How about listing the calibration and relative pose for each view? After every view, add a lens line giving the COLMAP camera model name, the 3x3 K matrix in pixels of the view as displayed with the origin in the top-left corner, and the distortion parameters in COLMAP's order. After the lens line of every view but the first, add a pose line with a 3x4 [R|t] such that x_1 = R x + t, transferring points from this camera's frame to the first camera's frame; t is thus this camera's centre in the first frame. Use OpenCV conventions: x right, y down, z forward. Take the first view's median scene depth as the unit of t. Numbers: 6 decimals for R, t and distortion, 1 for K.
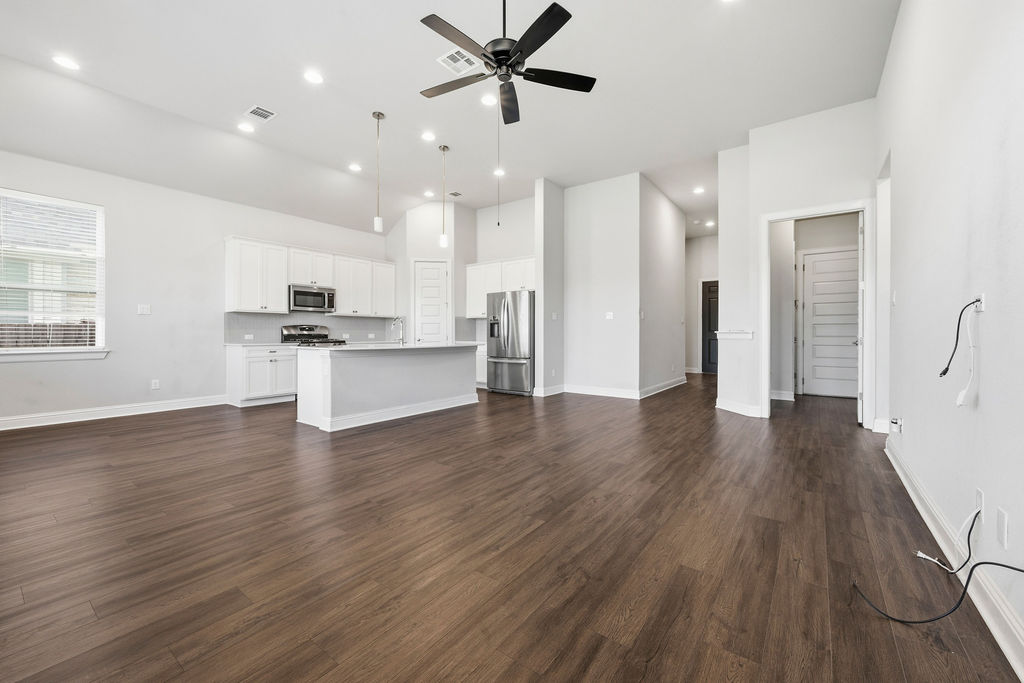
lens RADIAL K [[408.2, 0, 515.0], [0, 408.2, 333.7], [0, 0, 1]] dist [-0.000394, -0.000005]
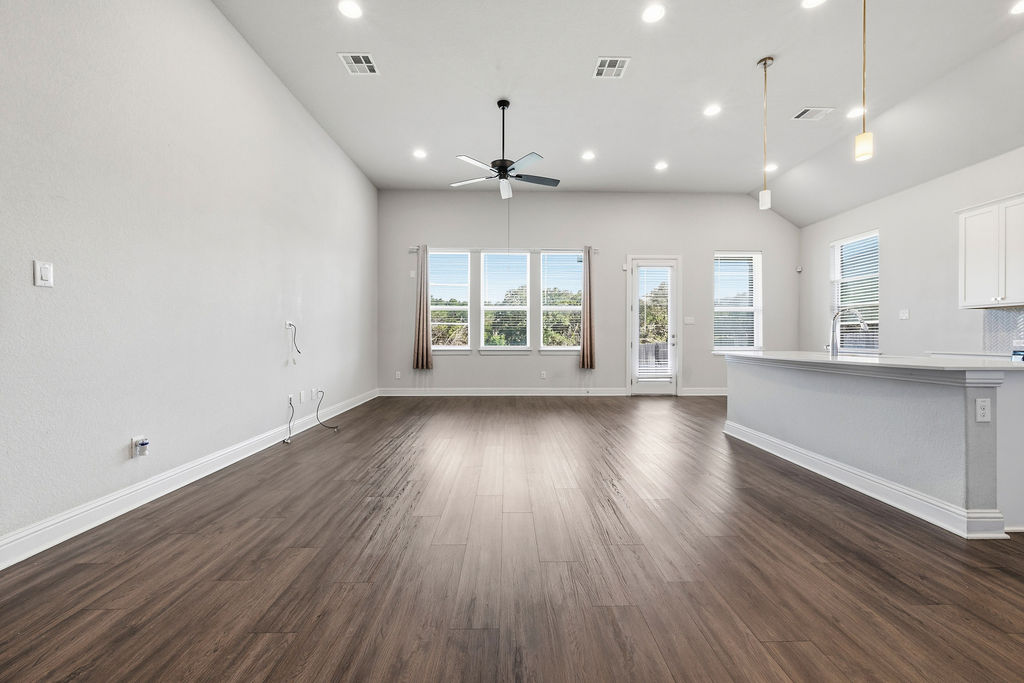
lens RADIAL K [[406.6, 0, 515.0], [0, 406.6, 336.4], [0, 0, 1]] dist [-0.000488, 0.000121]
pose [[-0.791386, -0.004346, -0.611302, 0.378548], [-0.002504, 0.999989, -0.003868, 0.001623], [0.611312, -0.001531, -0.791388, 0.943600]]
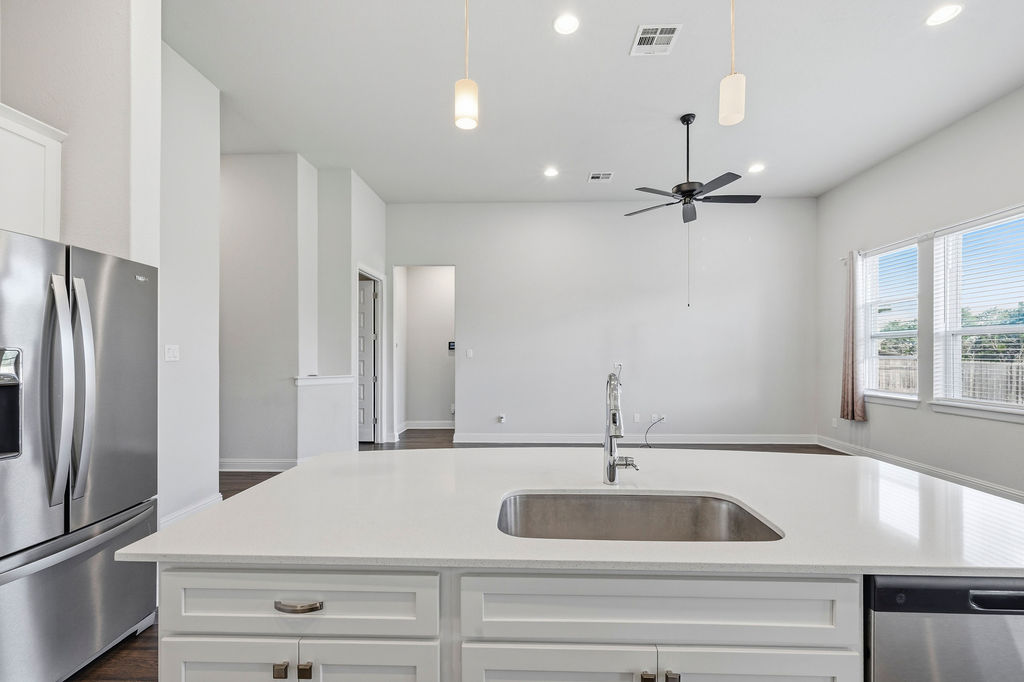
lens RADIAL K [[425.2, 0, 515.2], [0, 425.2, 352.3], [0, 0, 1]] dist [-0.001822, -0.000173]
pose [[-0.568457, 0.002876, 0.822708, -0.366835], [-0.000281, 0.999993, -0.003690, -0.043006], [-0.822713, -0.002329, -0.568452, 0.955291]]
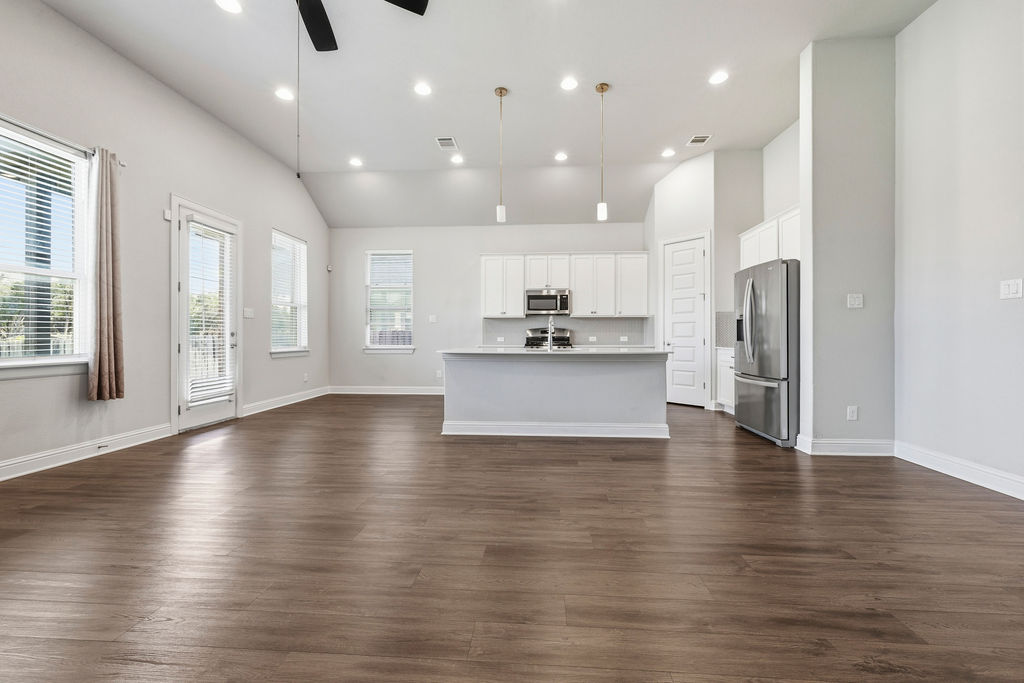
lens RADIAL K [[403.6, 0, 514.7], [0, 403.6, 336.5], [0, 0, 1]] dist [-0.000023, -0.000047]
pose [[0.537380, -0.001641, -0.843338, 0.302020], [0.000844, 0.999999, -0.001408, 0.001396], [0.843340, 0.000045, 0.537381, 0.391435]]
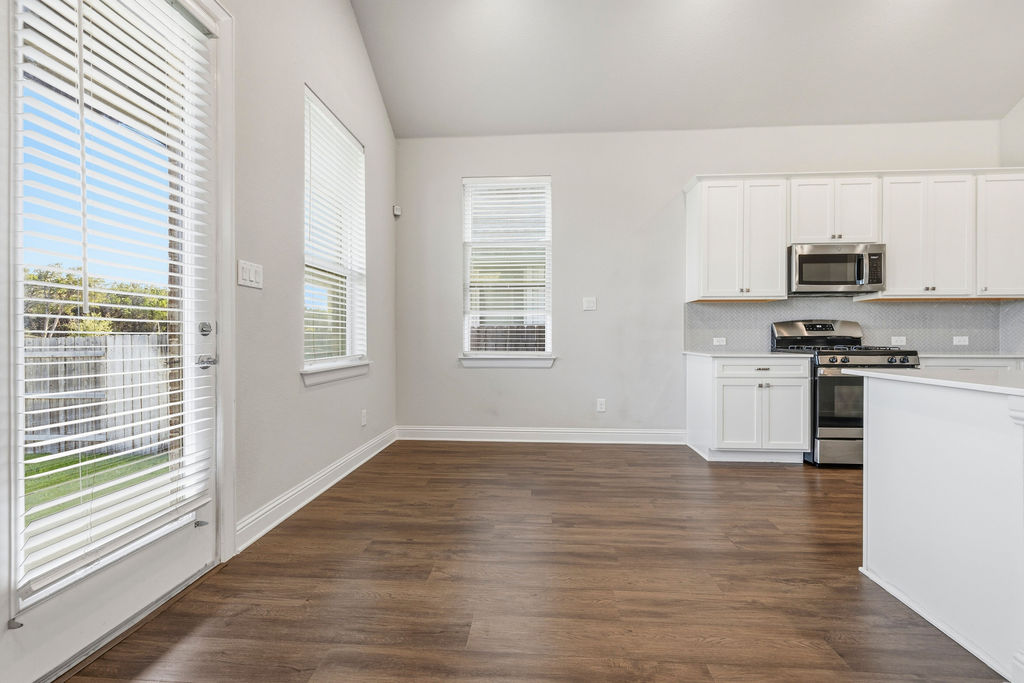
lens RADIAL K [[404.4, 0, 515.5], [0, 404.4, 338.7], [0, 0, 1]] dist [-0.001397, -0.000381]
pose [[0.539369, 0.004486, -0.842057, -0.280439], [0.000350, 0.999985, 0.005552, 0.000559], [0.842069, -0.003290, 0.539359, 0.380252]]
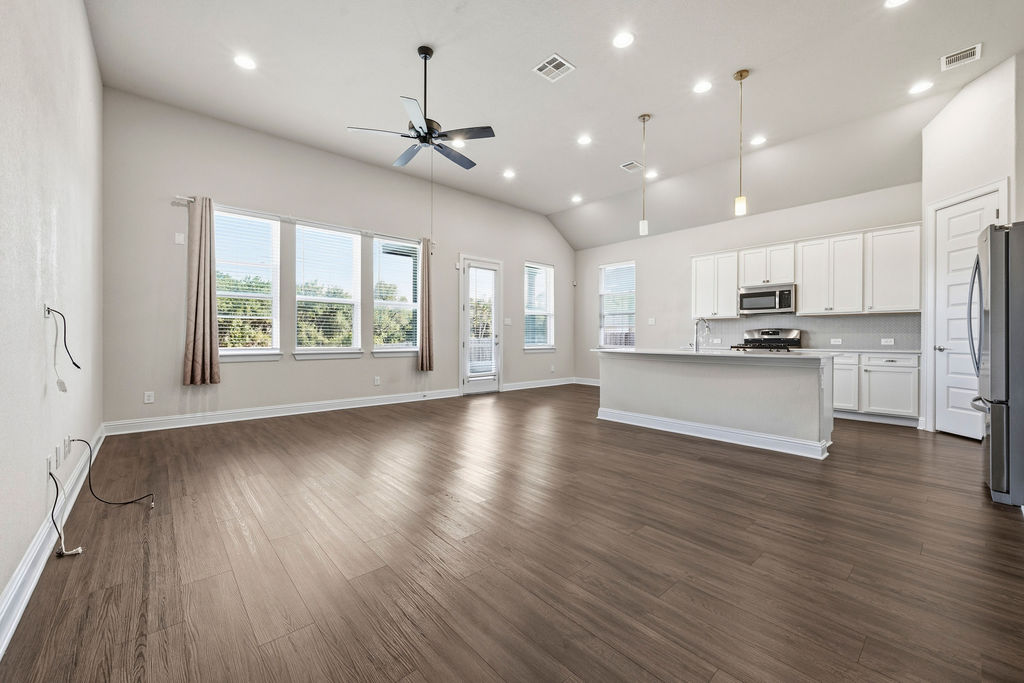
lens RADIAL K [[404.4, 0, 515.5], [0, 404.4, 338.7], [0, 0, 1]] dist [-0.001397, -0.000381]
pose [[-0.204402, 0.000677, -0.978887, 0.491413], [-0.002598, 0.999996, 0.001234, 0.001524], [0.978884, 0.002796, -0.204399, 0.636327]]
